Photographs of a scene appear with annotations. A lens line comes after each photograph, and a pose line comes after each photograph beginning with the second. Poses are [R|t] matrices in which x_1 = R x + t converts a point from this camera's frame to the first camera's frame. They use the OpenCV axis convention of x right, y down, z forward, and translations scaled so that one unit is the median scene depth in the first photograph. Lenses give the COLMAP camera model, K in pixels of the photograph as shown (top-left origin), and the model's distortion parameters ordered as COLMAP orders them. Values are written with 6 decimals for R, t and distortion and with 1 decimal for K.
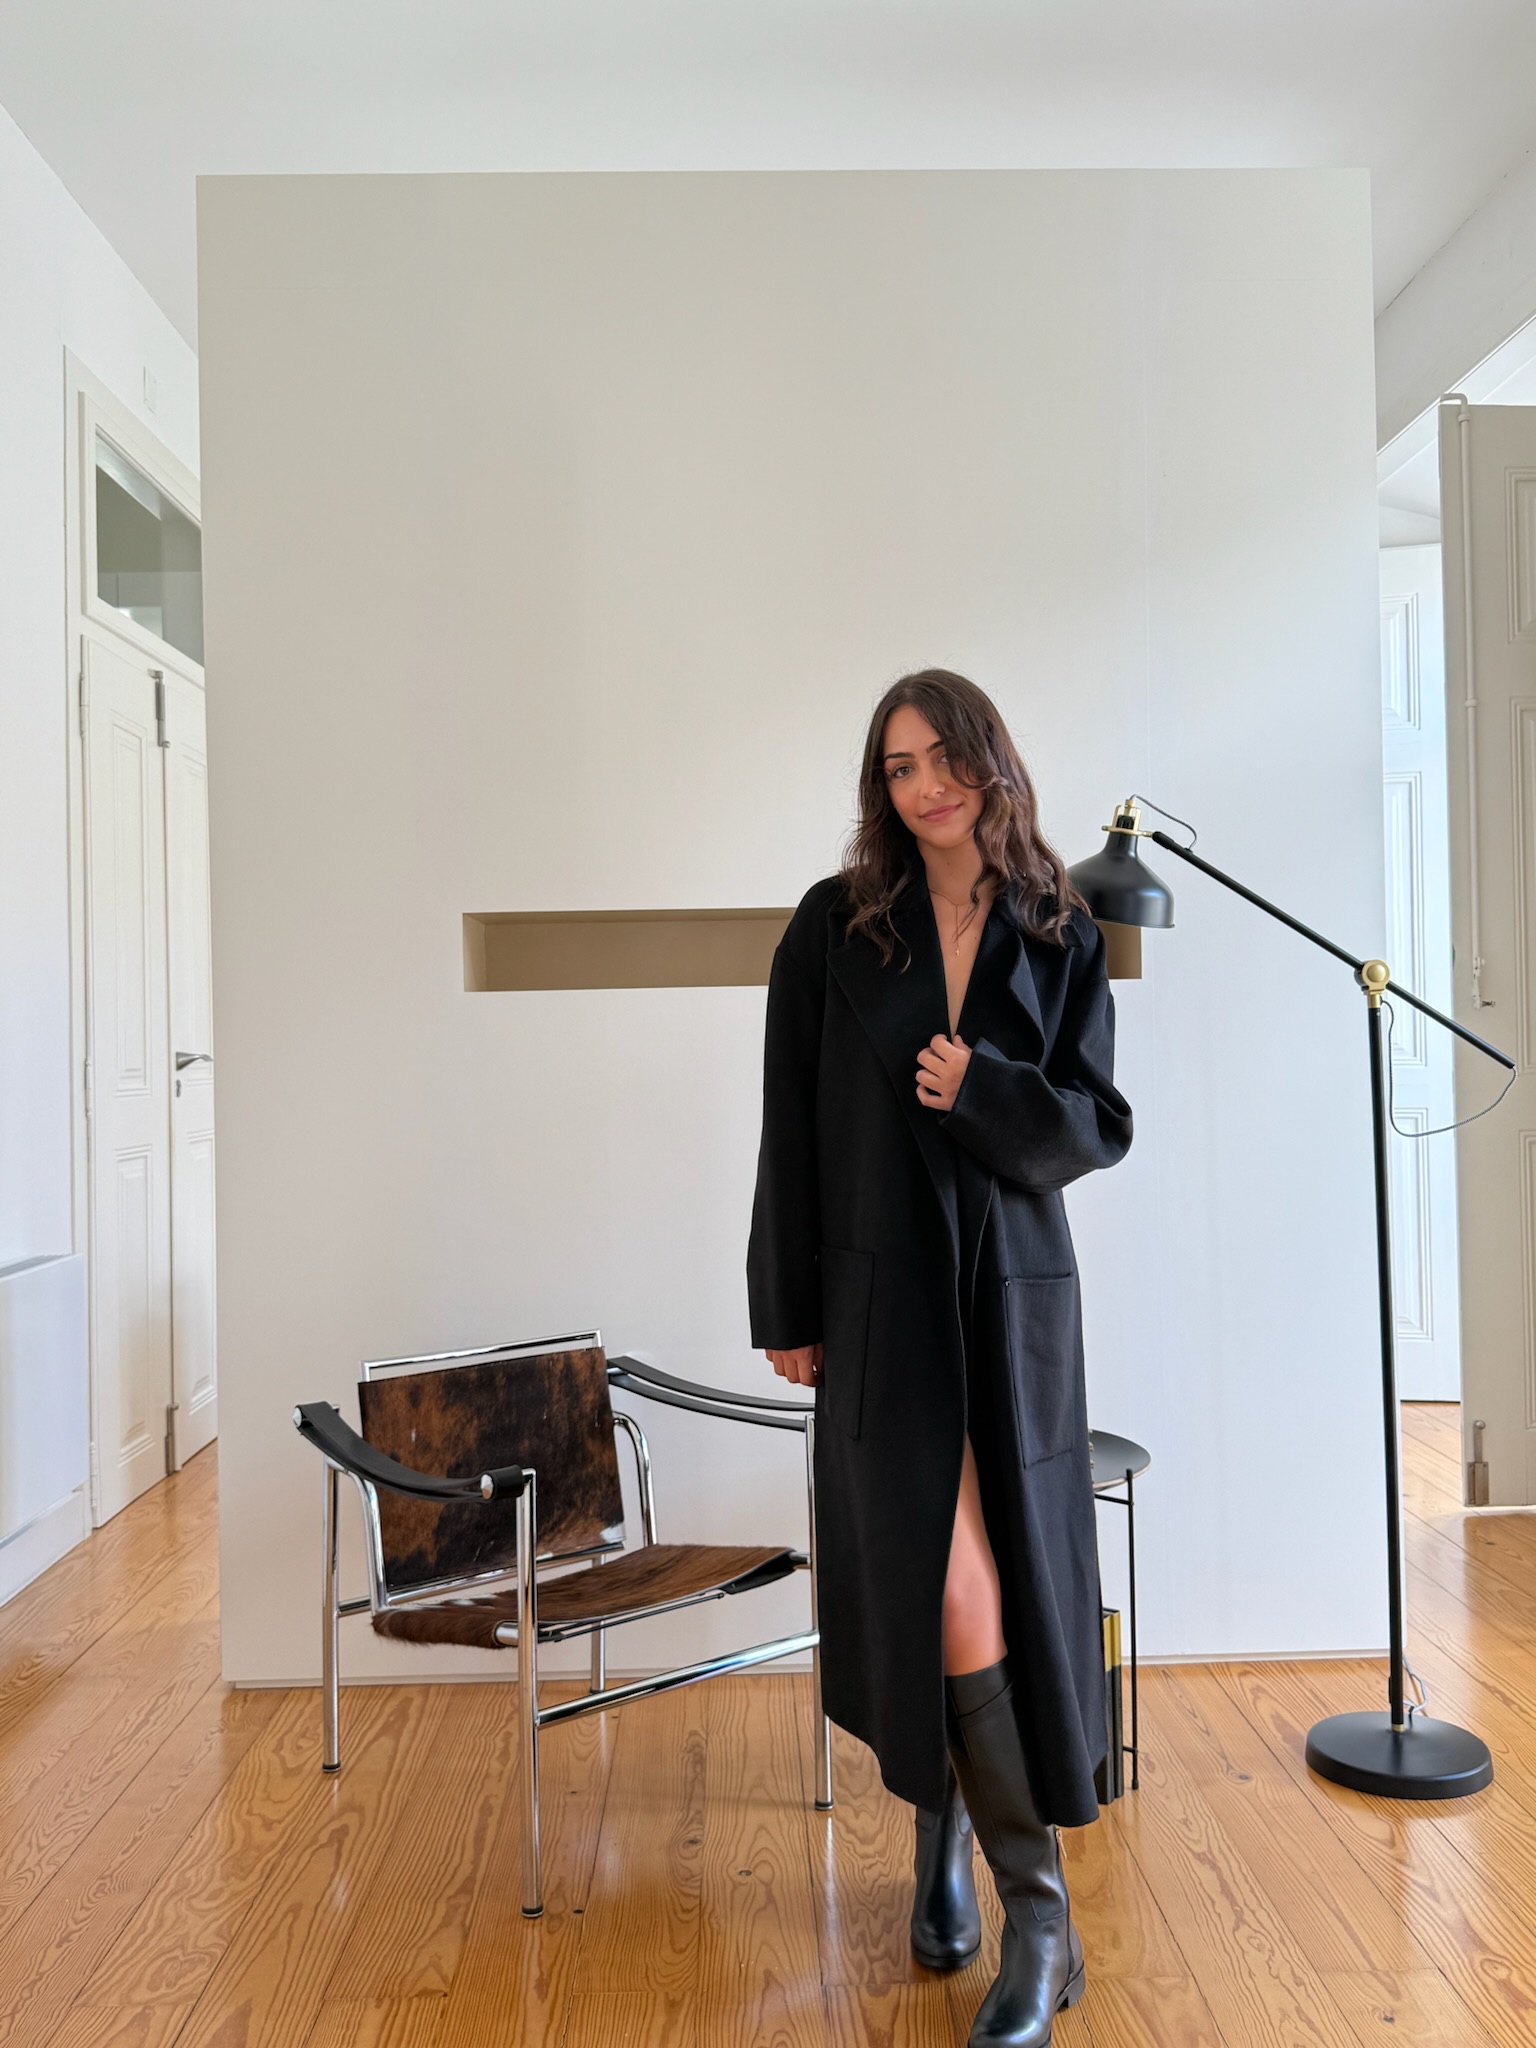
lens RADIAL K [[1734.4, 0, 747.4], [0, 1734.4, 995.6], [0, 0, 1]] dist [0.038183, -0.032410]
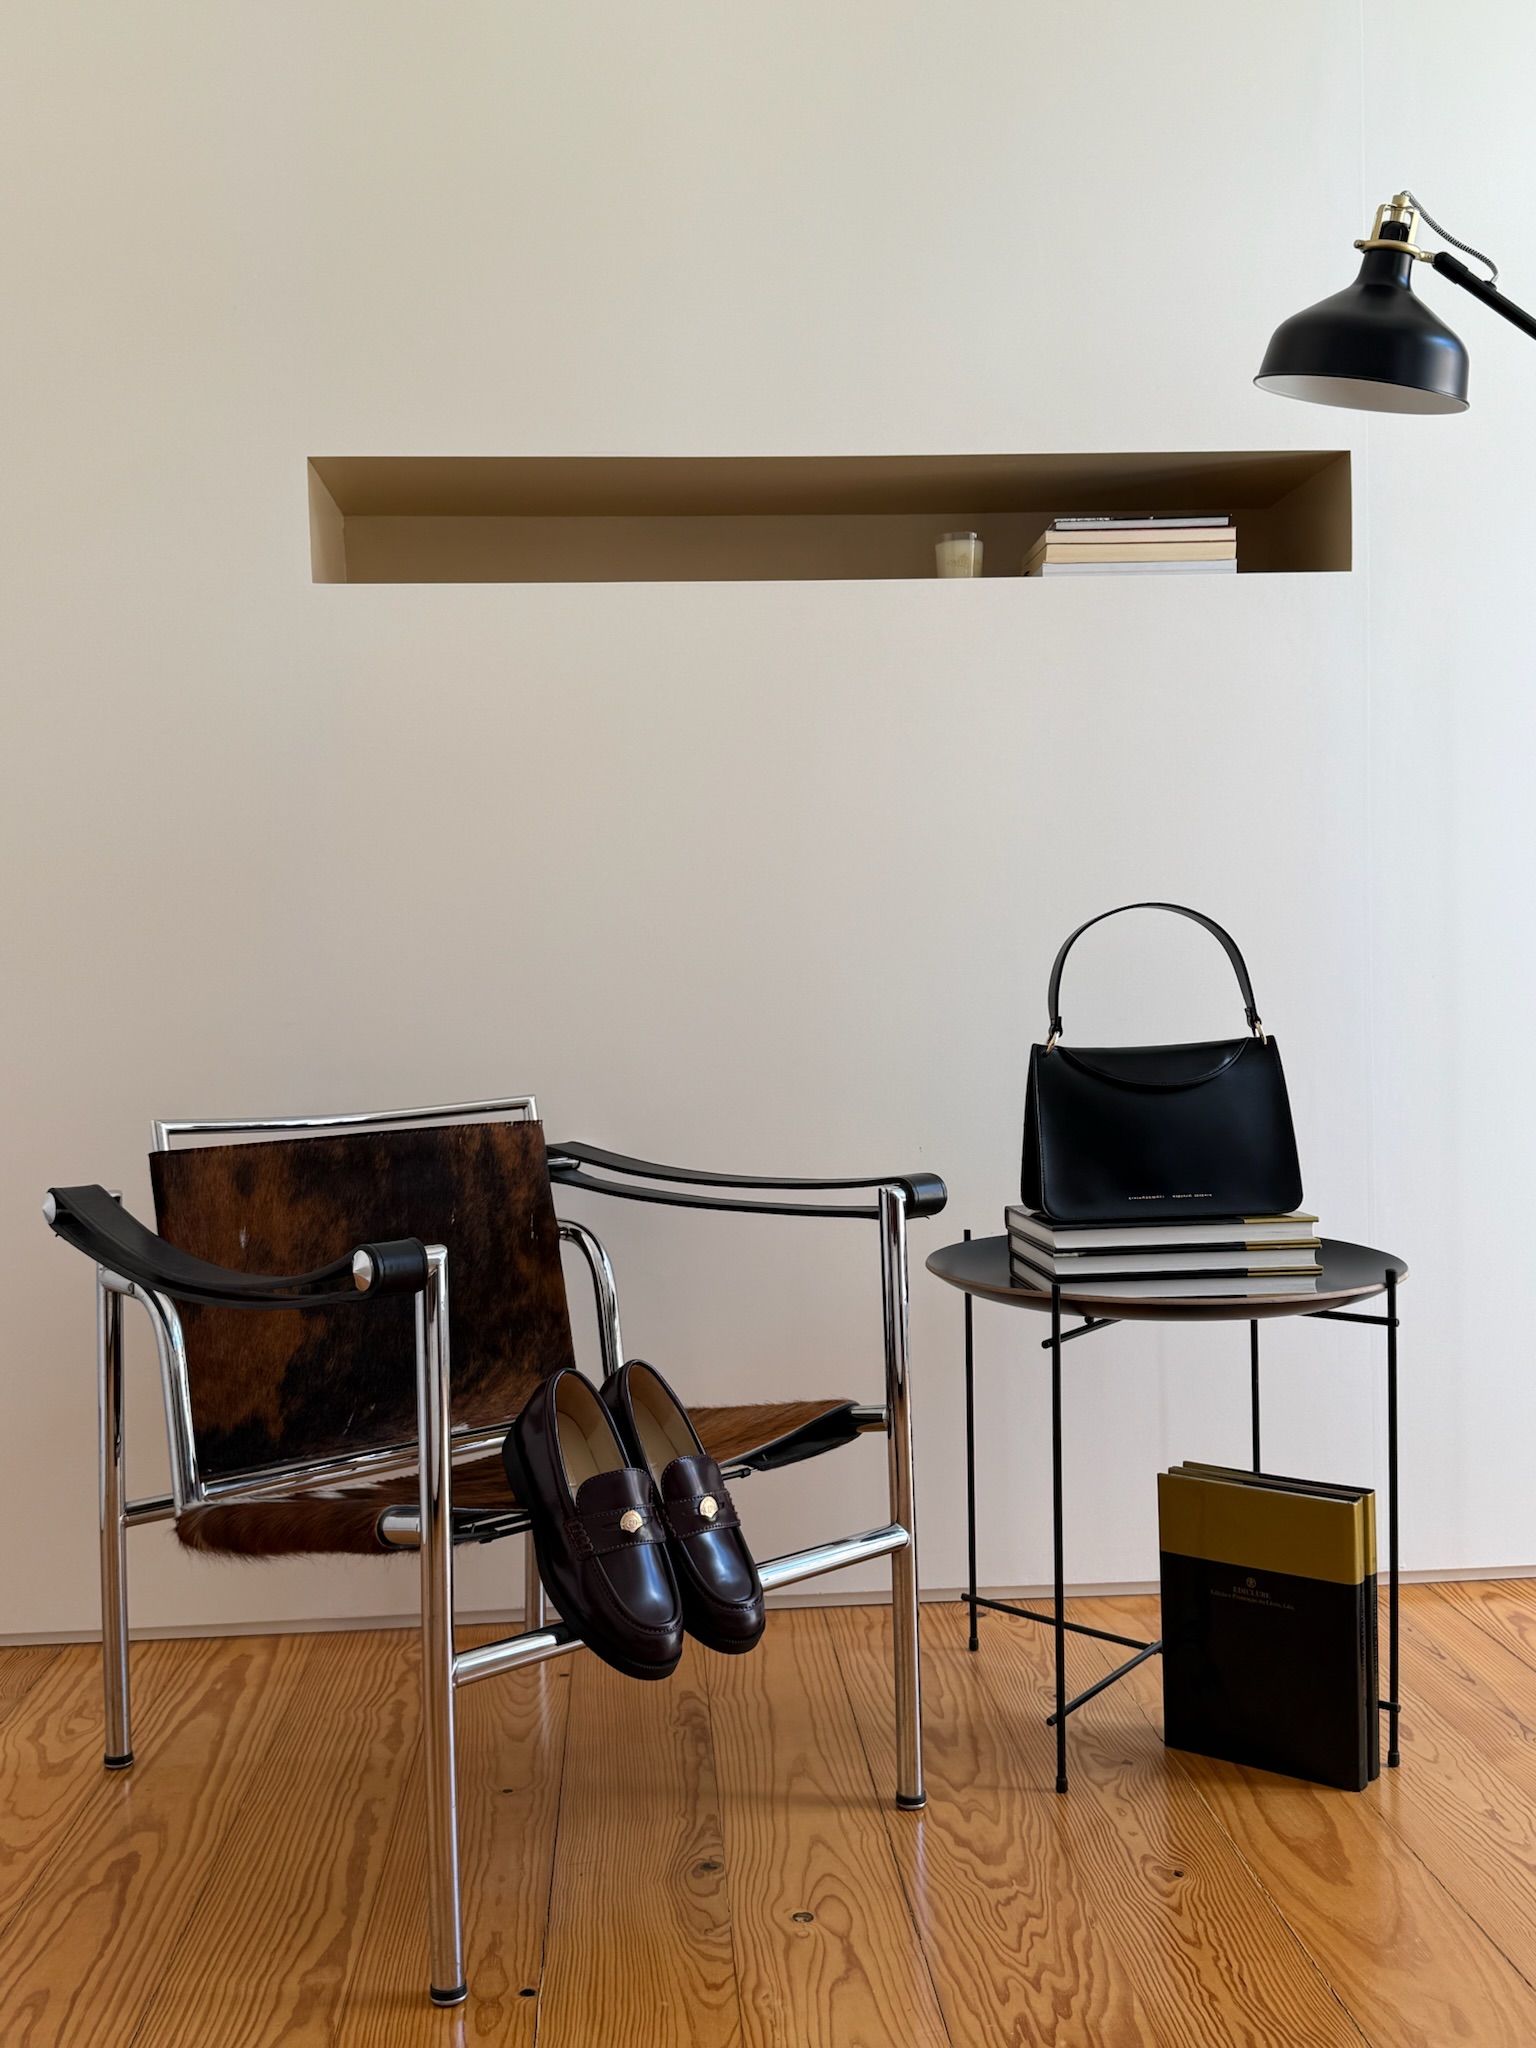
lens RADIAL K [[1920.7, 0, 739.9], [0, 1920.7, 1007.2], [0, 0, 1]] dist [0.028990, 0.000000]
pose [[0.998890, -0.004537, 0.046894, -0.046510], [0.002236, 0.998796, 0.048996, 0.138717], [-0.047060, -0.048837, 0.997698, 0.311791]]
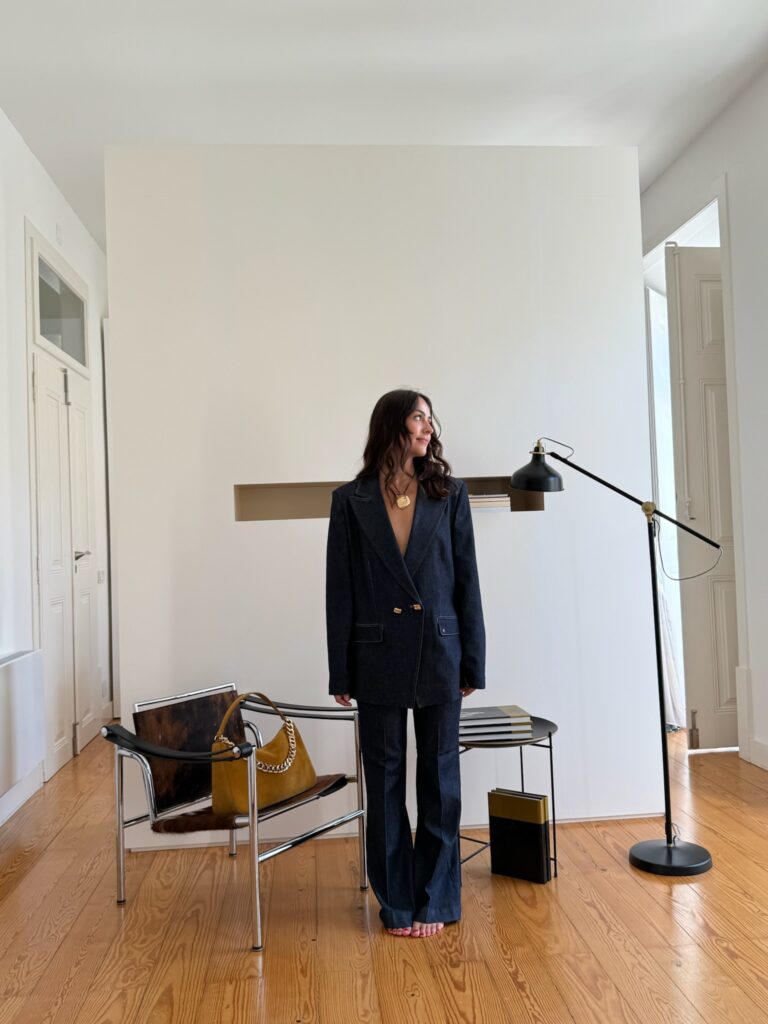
lens RADIAL K [[867.2, 0, 367.3], [0, 867.2, 496.8], [0, 0, 1]] dist [0.038183, -0.032410]
pose [[0.997834, -0.014904, 0.064067, -0.078112], [0.016329, 0.999629, -0.021781, -0.007393], [-0.063719, 0.022780, 0.997708, -0.097427]]
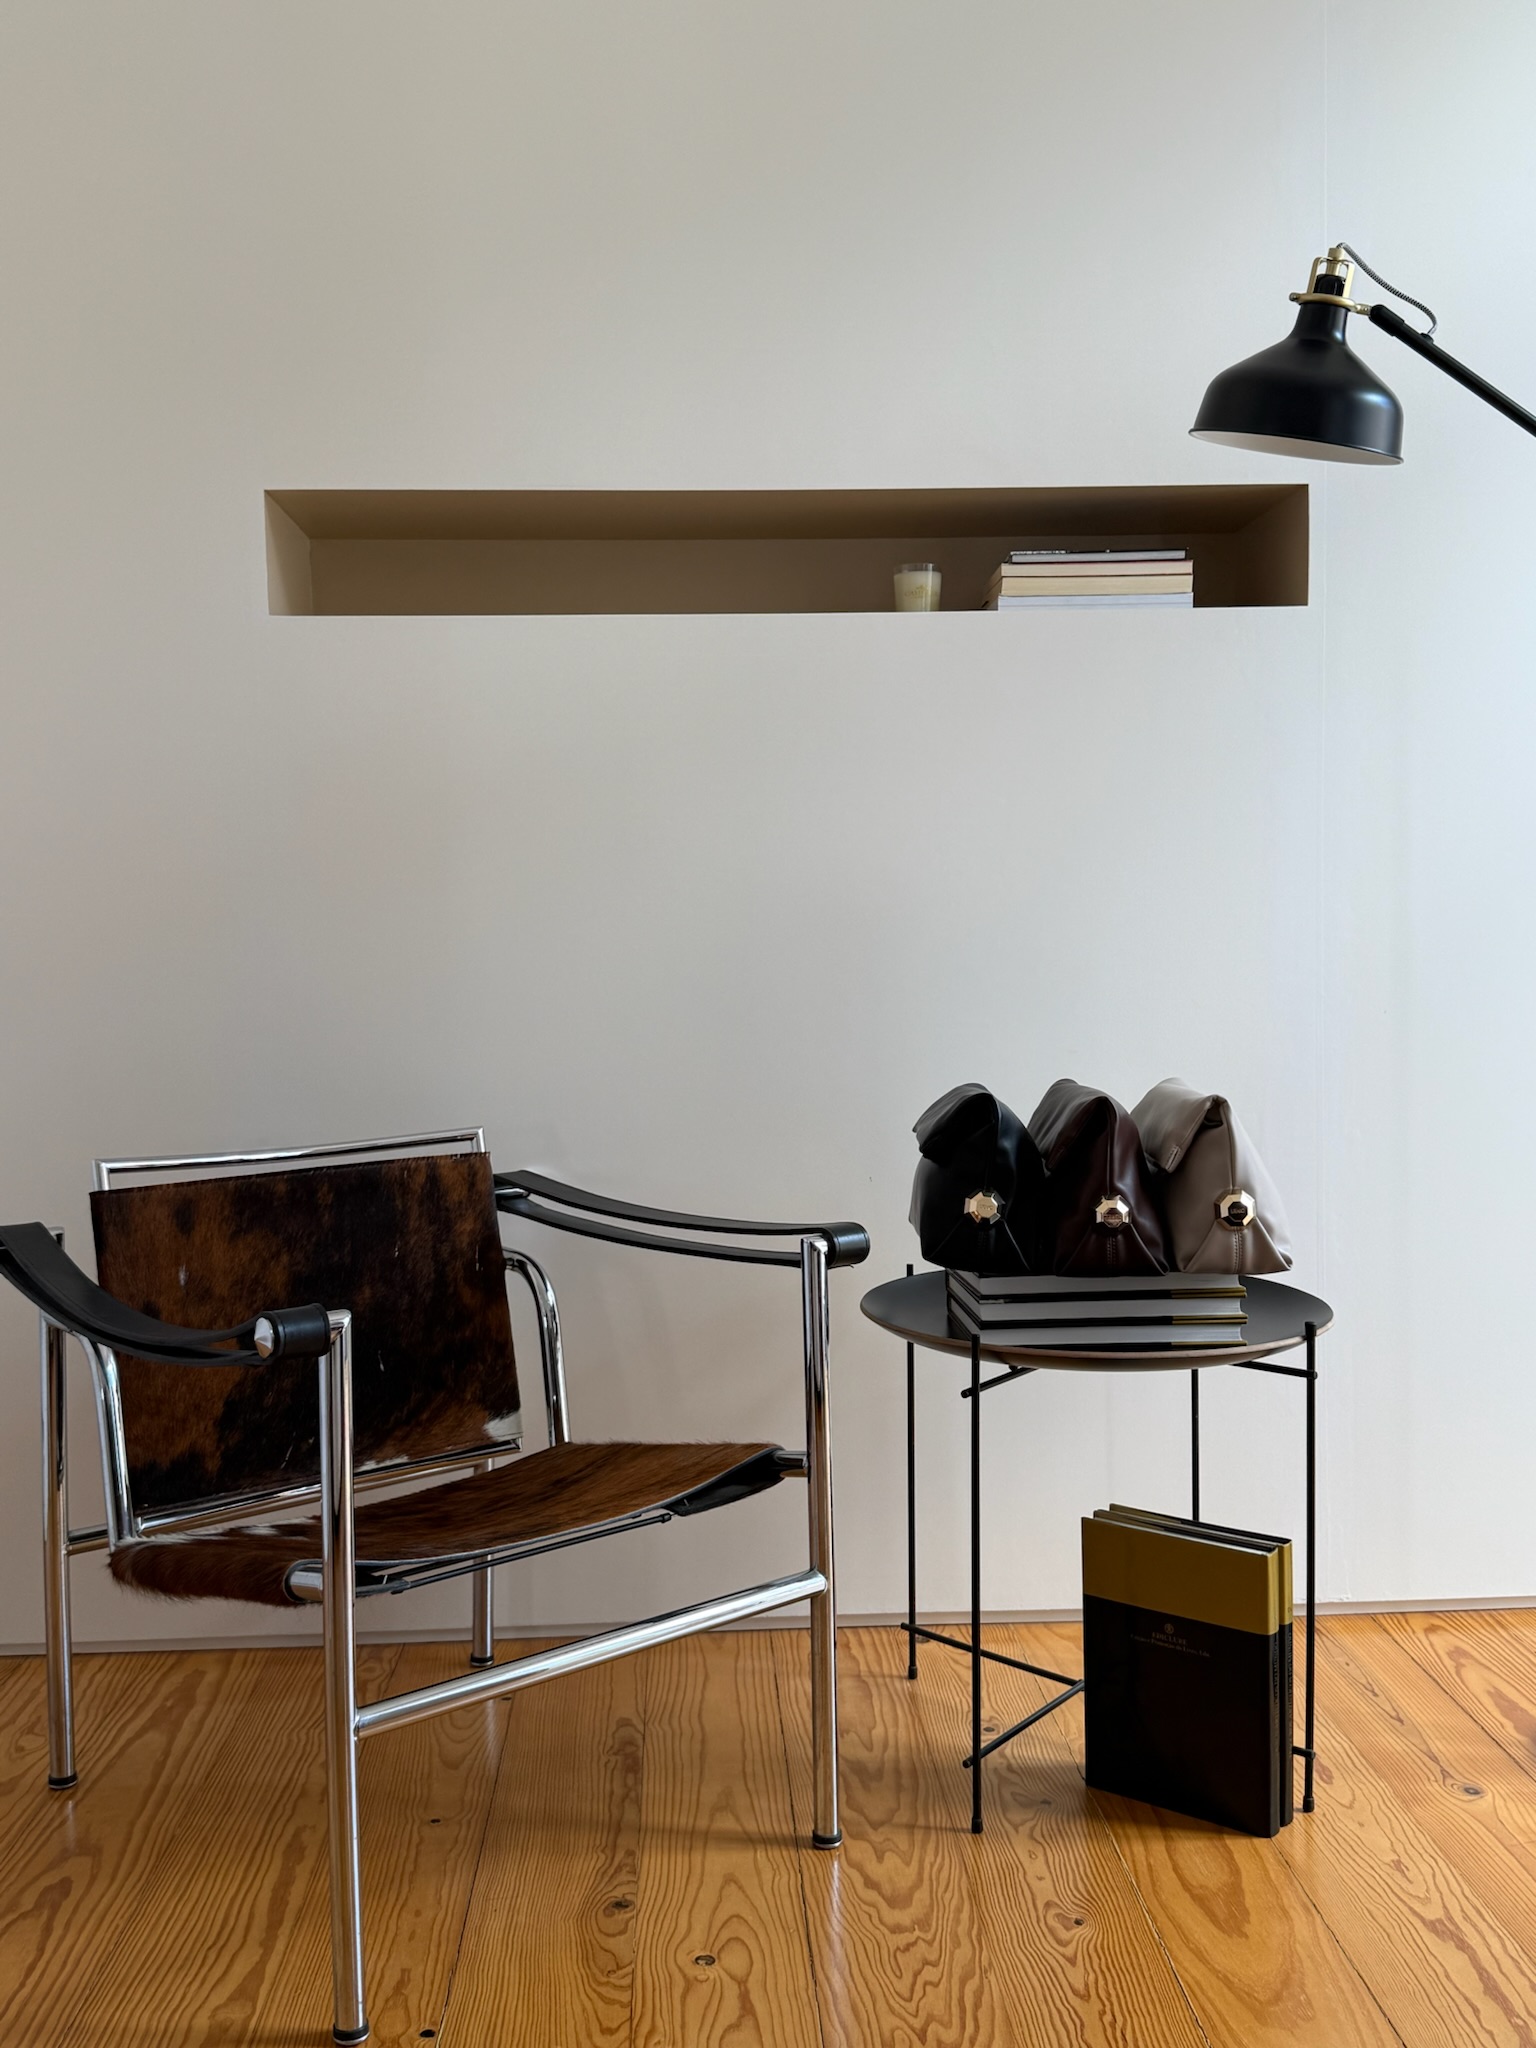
lens RADIAL K [[1932.7, 0, 743.7], [0, 1932.7, 1003.4], [0, 0, 1]] dist [0.031093, 0.000000]
pose [[0.999700, 0.002993, 0.024317, -0.004500], [-0.004700, 0.997504, 0.070449, 0.104359], [-0.024045, -0.070542, 0.997219, 0.300680]]
